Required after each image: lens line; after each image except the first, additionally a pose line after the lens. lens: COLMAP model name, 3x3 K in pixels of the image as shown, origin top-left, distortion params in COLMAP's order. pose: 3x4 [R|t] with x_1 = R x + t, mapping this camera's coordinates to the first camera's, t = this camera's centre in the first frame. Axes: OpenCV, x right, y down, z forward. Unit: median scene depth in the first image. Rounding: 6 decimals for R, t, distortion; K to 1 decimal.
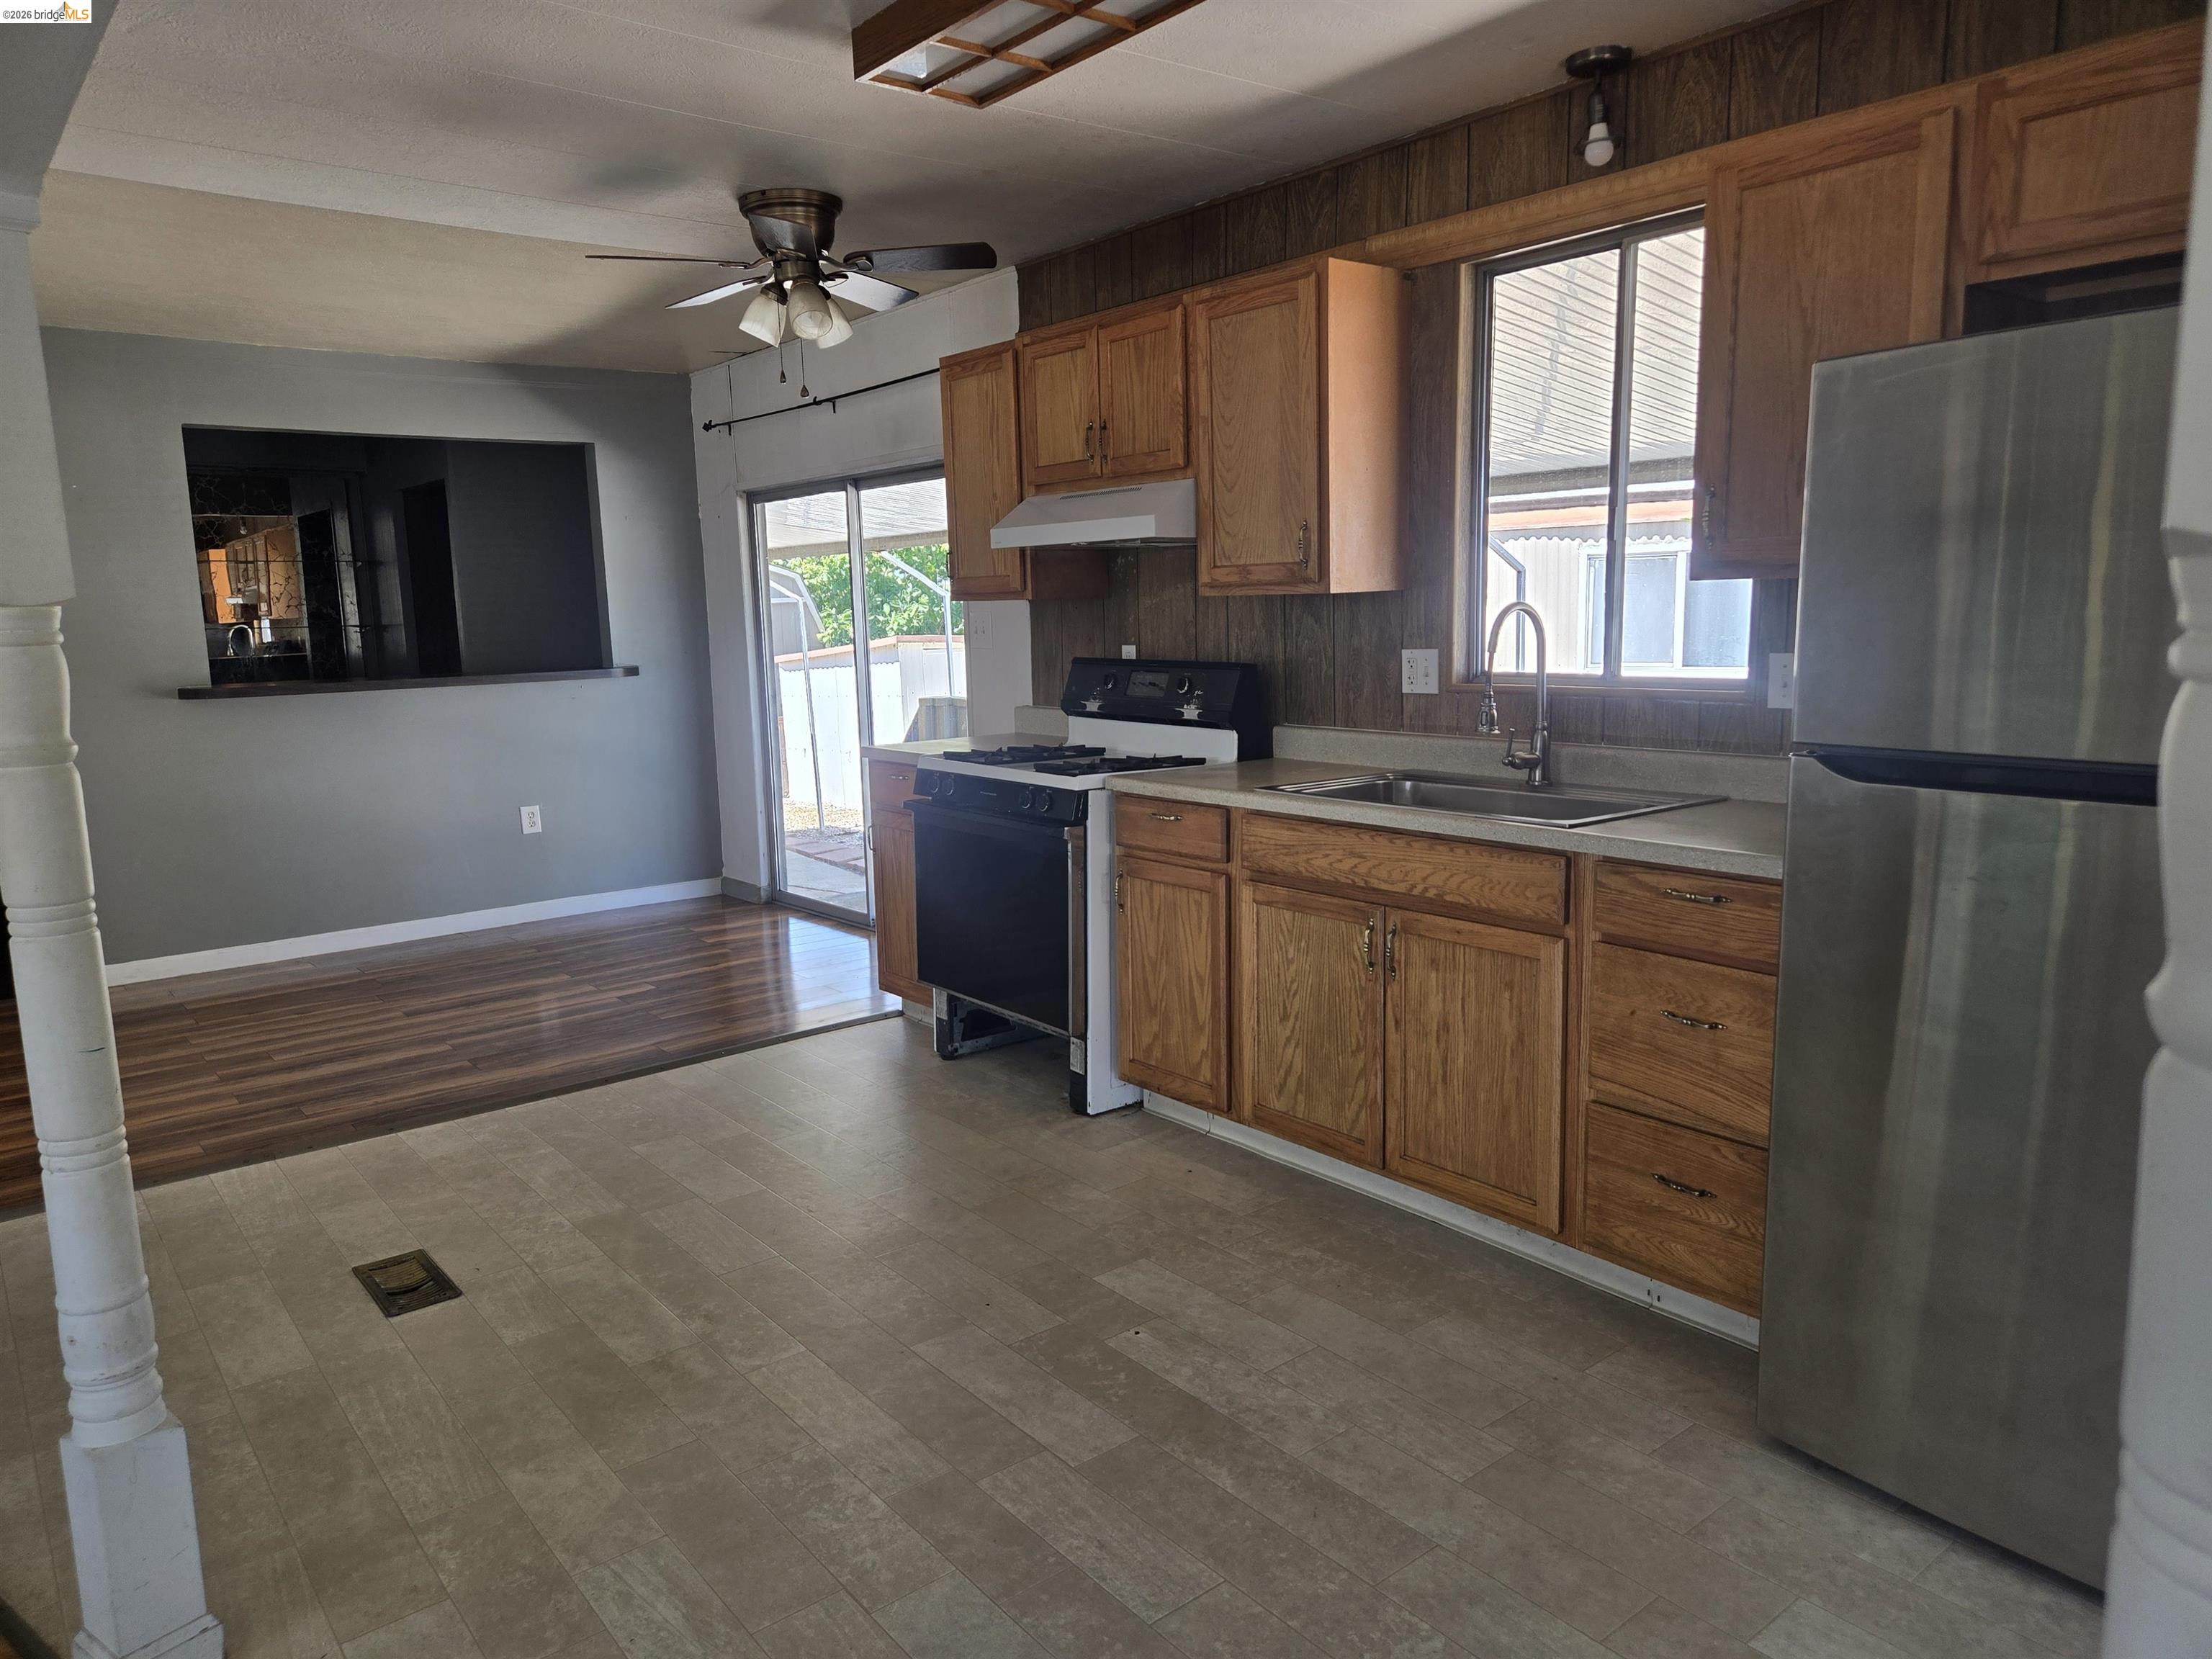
lens RADIAL K [[1486.3, 0, 1106.0], [0, 1486.3, 829.5], [0, 0, 1]] dist [0.083096, -0.074320]
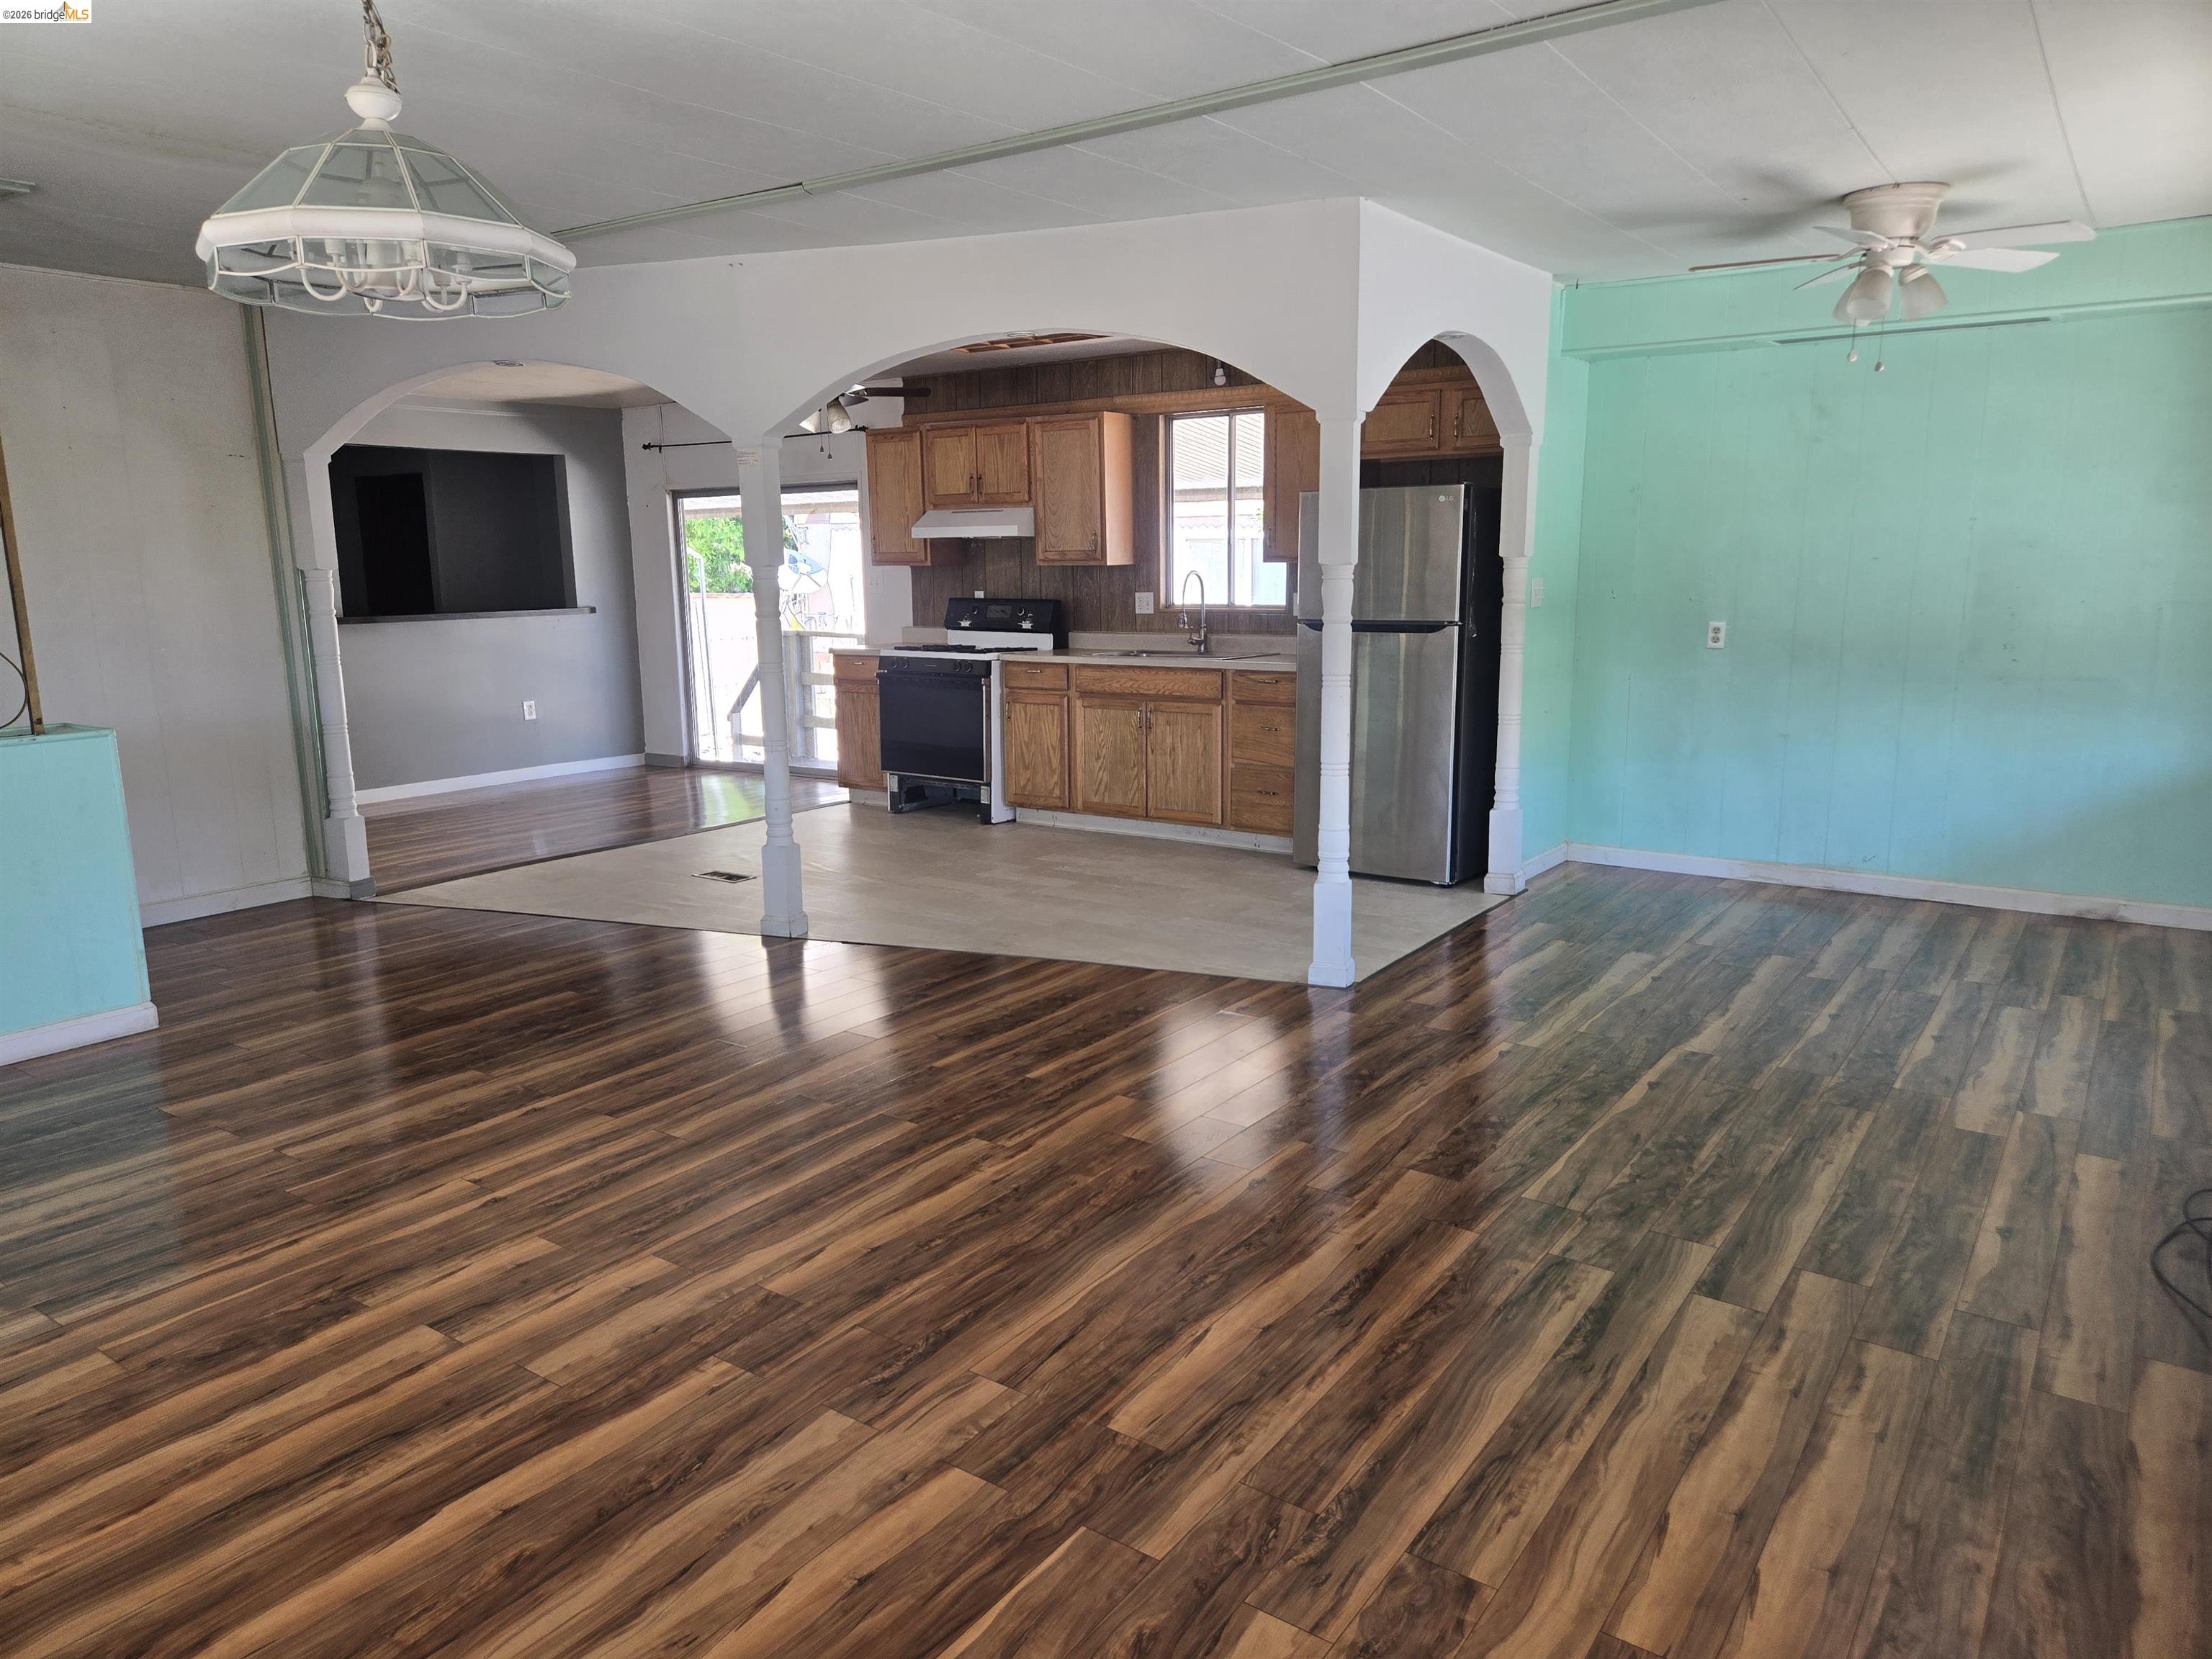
lens RADIAL K [[1478.2, 0, 1138.0], [0, 1478.2, 833.5], [0, 0, 1]] dist [0.081025, -0.066998]
pose [[0.956717, -0.039561, 0.288320, -0.413855], [0.032376, 0.999036, 0.029649, 0.156648], [-0.289215, -0.019031, 0.957075, -1.005074]]
